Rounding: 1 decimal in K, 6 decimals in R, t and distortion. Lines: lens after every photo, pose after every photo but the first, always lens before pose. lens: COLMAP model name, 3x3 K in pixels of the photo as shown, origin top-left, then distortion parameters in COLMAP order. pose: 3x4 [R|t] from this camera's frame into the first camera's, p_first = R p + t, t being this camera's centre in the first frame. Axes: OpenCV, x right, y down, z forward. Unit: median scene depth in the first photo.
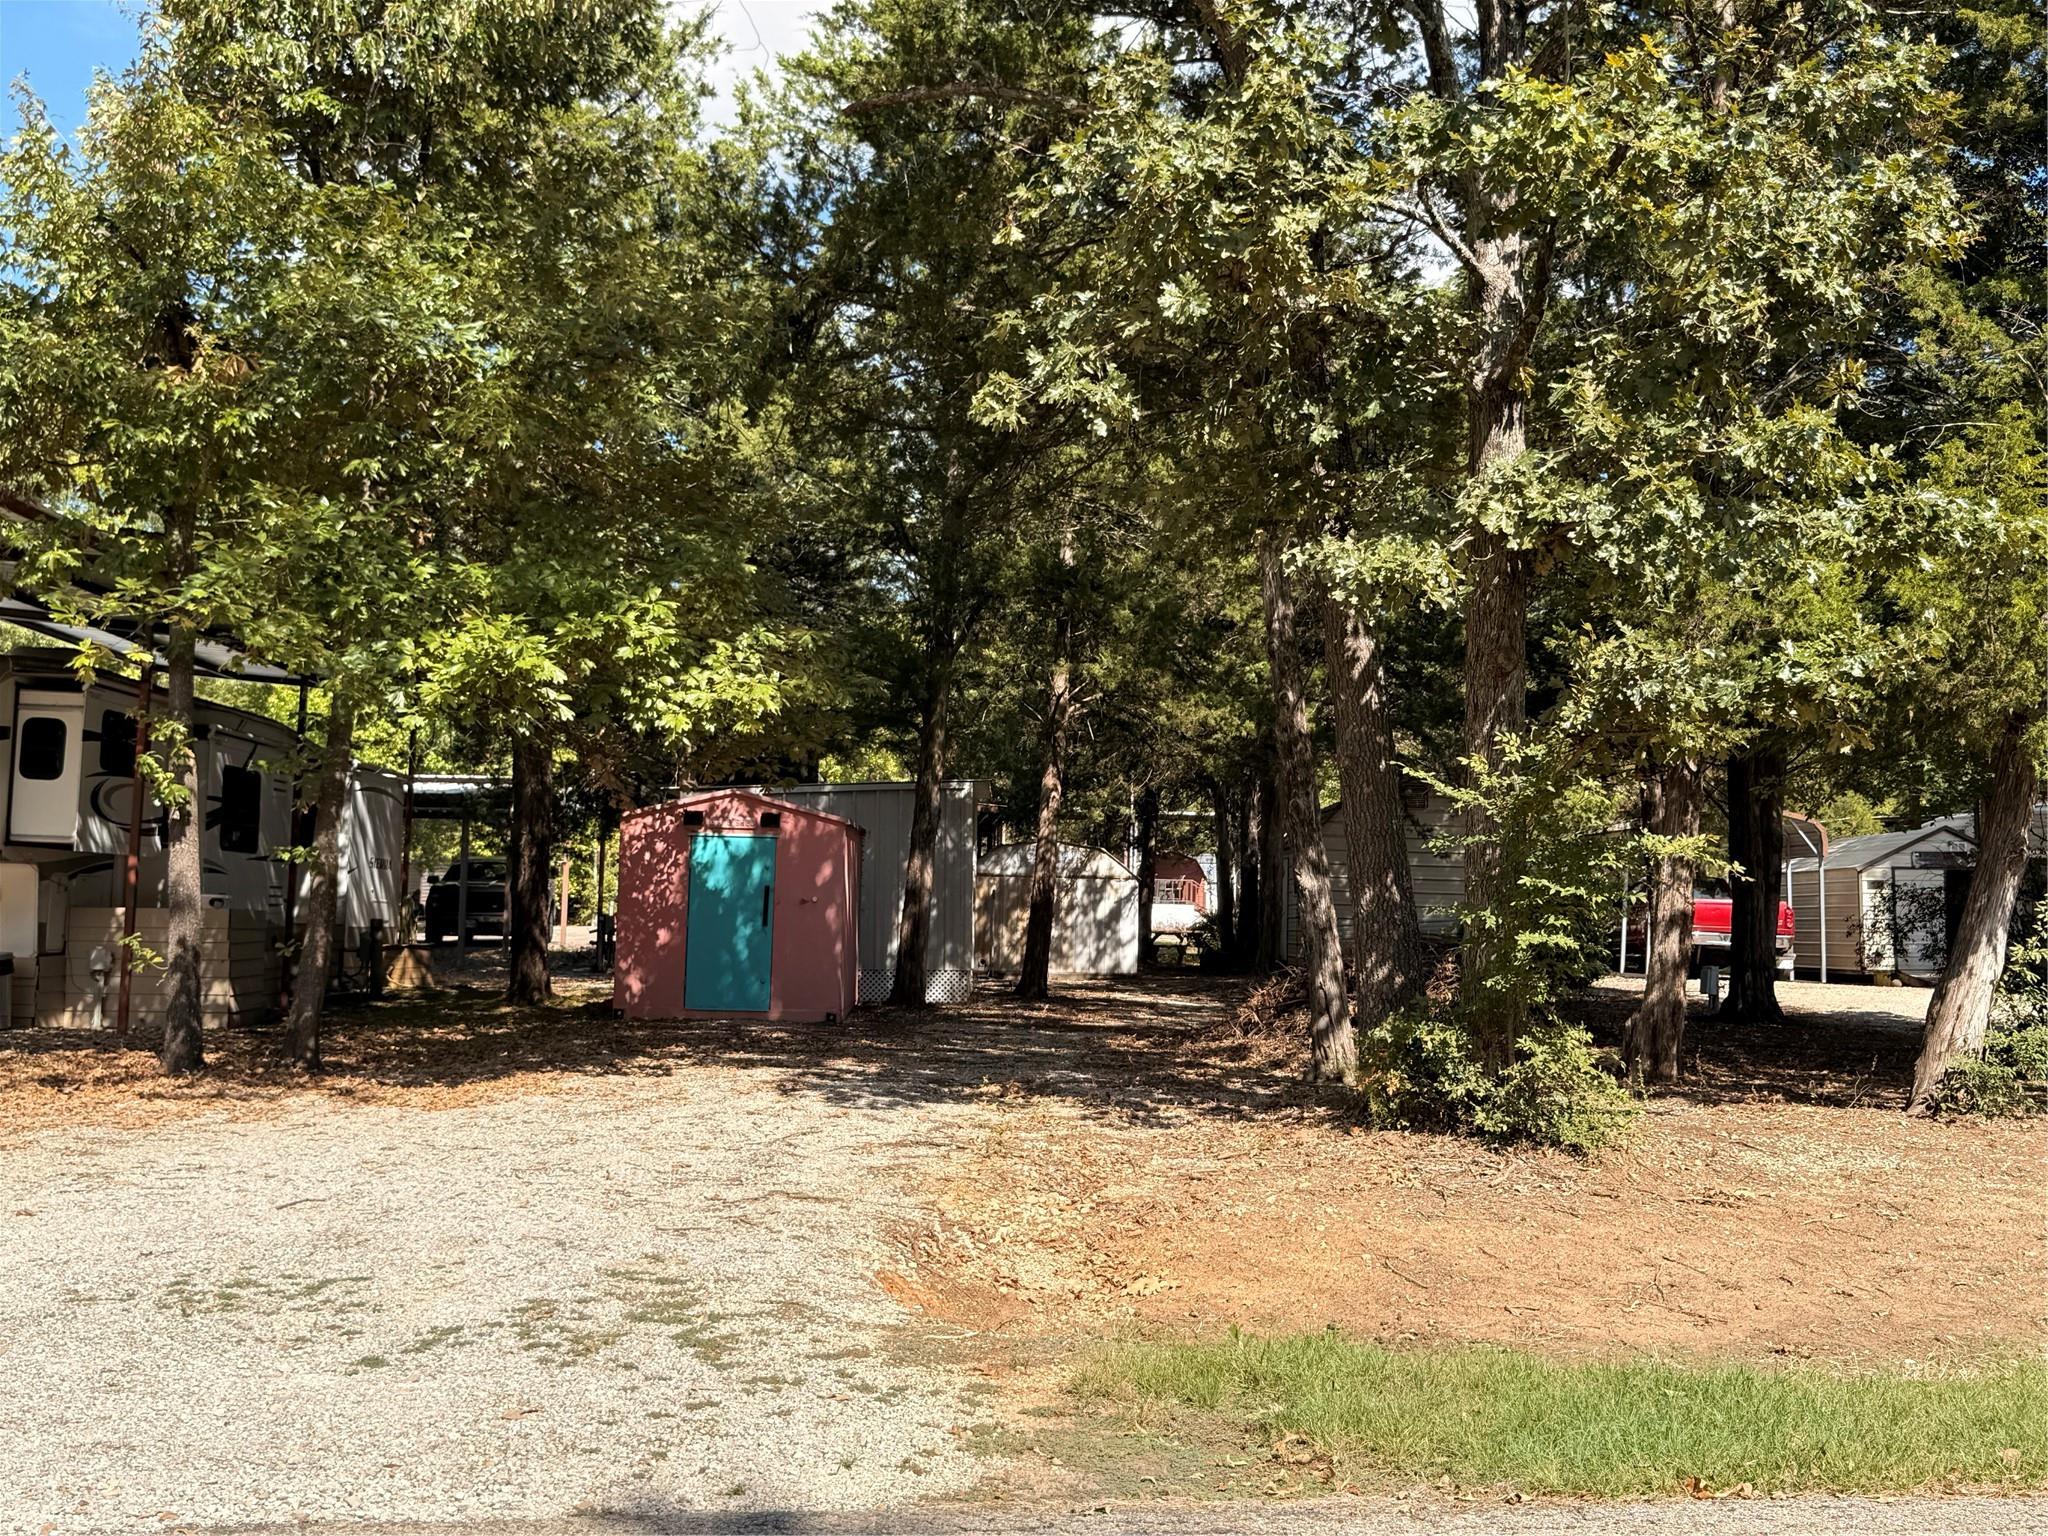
lens RADIAL K [[2244.6, 0, 1026.5], [0, 2244.6, 777.5], [0, 0, 1]] dist [0.108350, 0.000000]
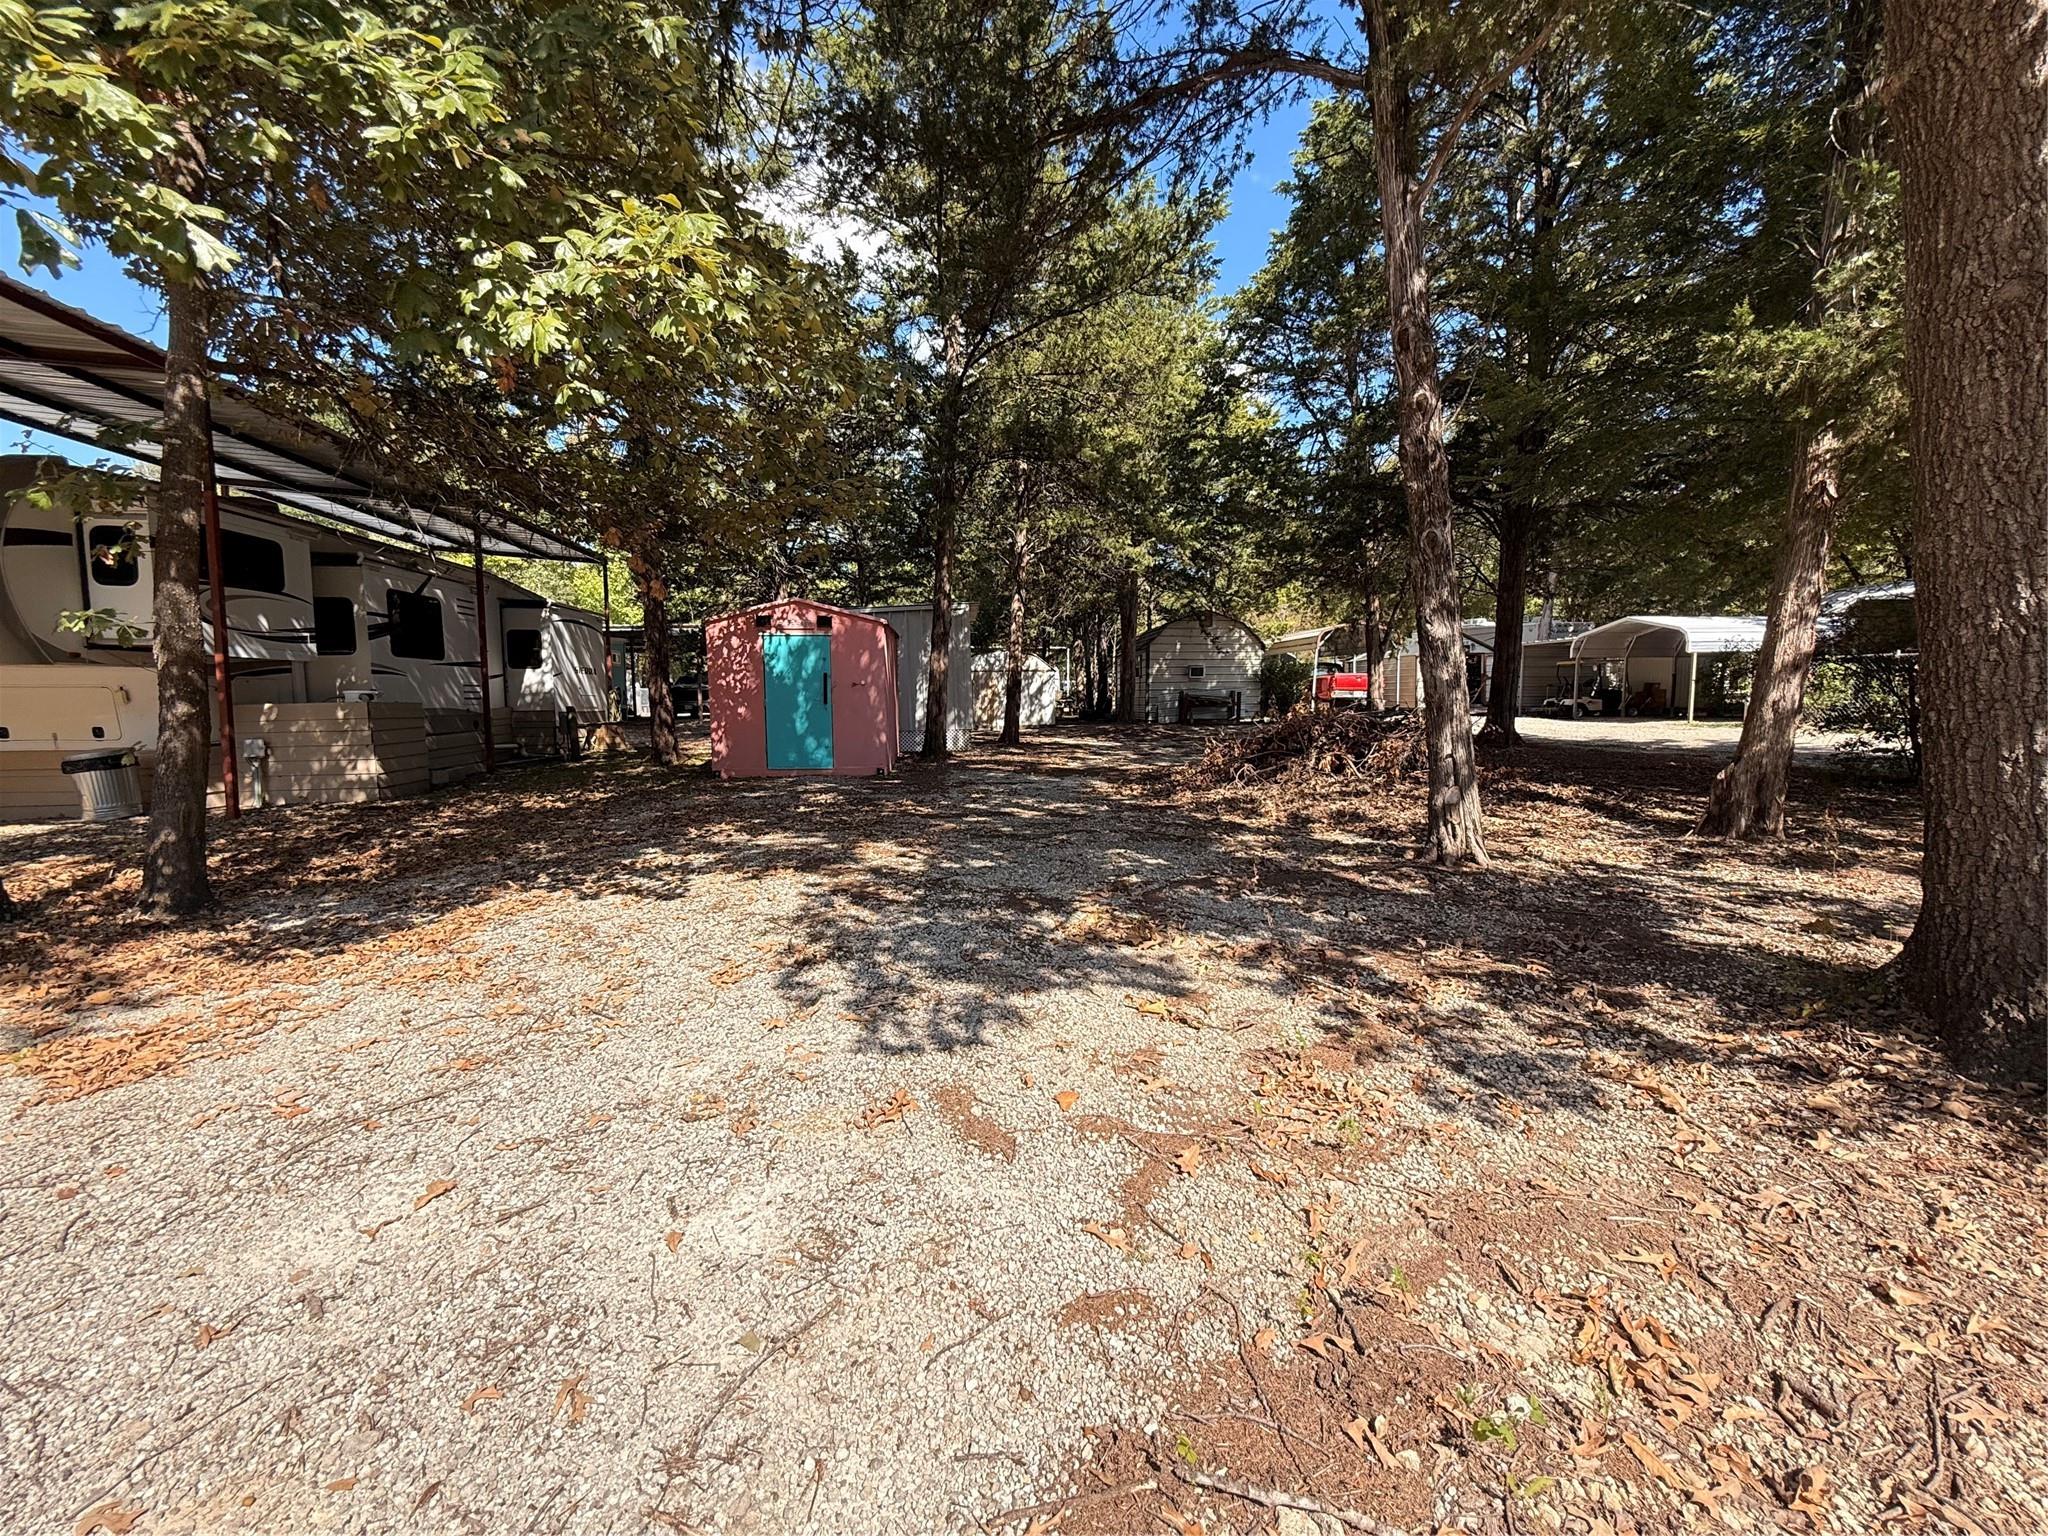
lens RADIAL K [[810.8, 0, 1044.8], [0, 810.8, 773.1], [0, 0, 1]] dist [-0.006514, 0.001213]
pose [[0.994101, -0.039932, 0.100841, -0.036422], [0.023647, 0.987186, 0.157810, 0.034678], [-0.105851, -0.154494, 0.982307, 0.510755]]
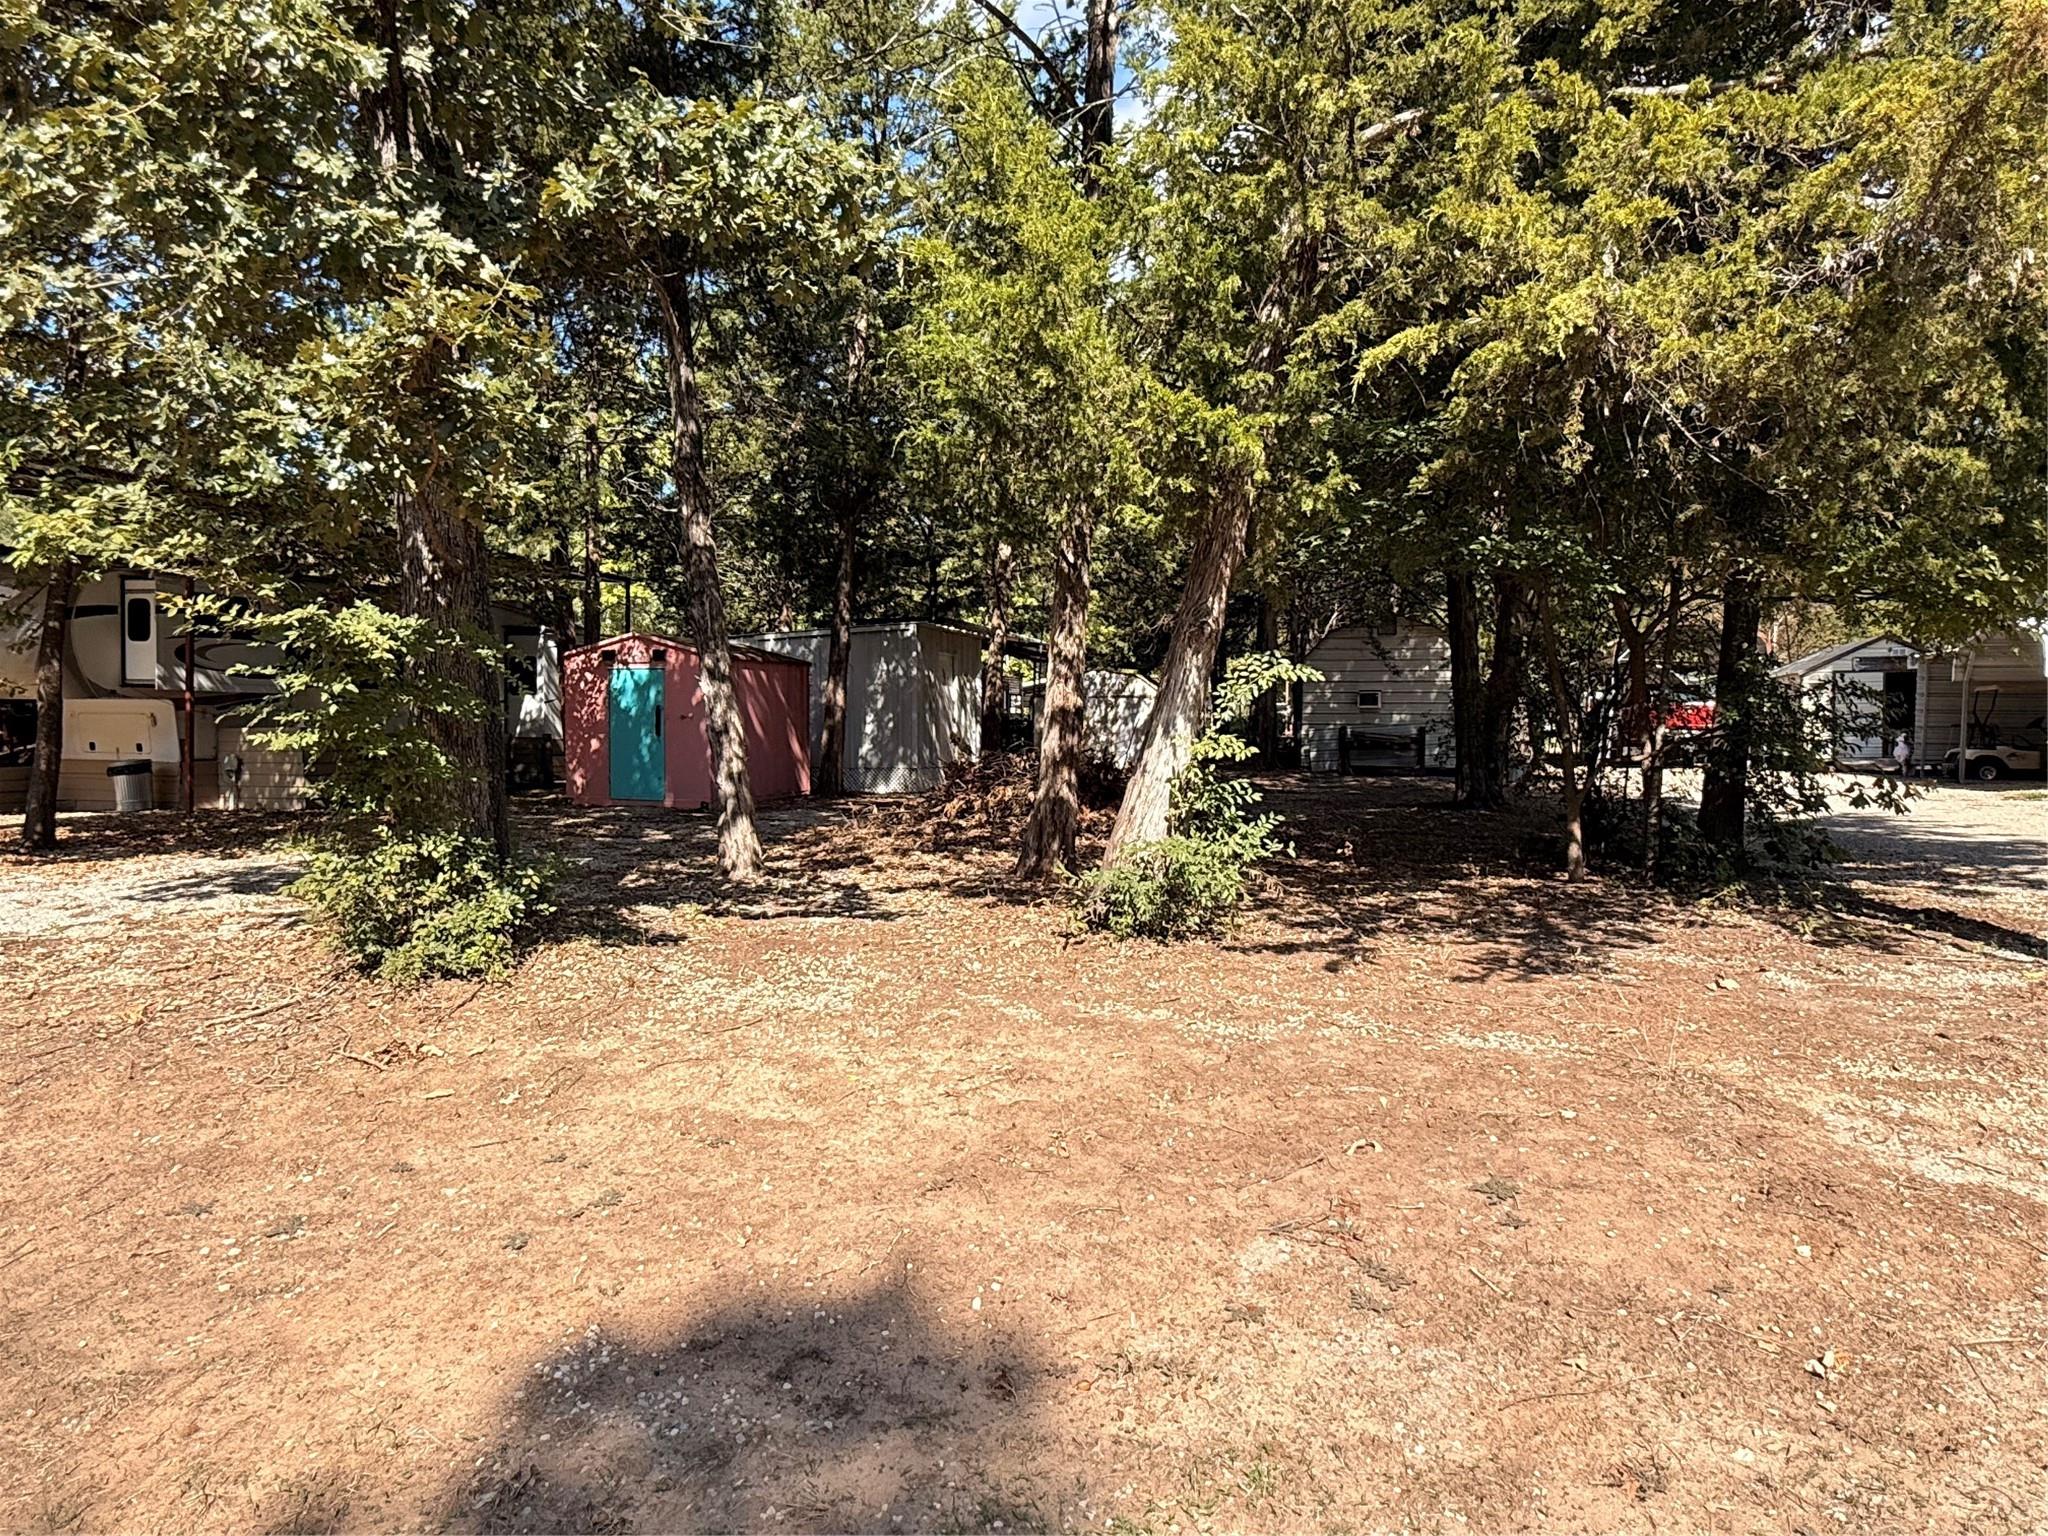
lens RADIAL K [[1345.9, 0, 1011.0], [0, 1345.9, 773.2], [0, 0, 1]] dist [0.017558, -0.000854]
pose [[0.944103, -0.003850, -0.329628, 0.333847], [0.034508, 0.995592, 0.087207, 0.025745], [0.327839, -0.093708, 0.940075, 0.320250]]
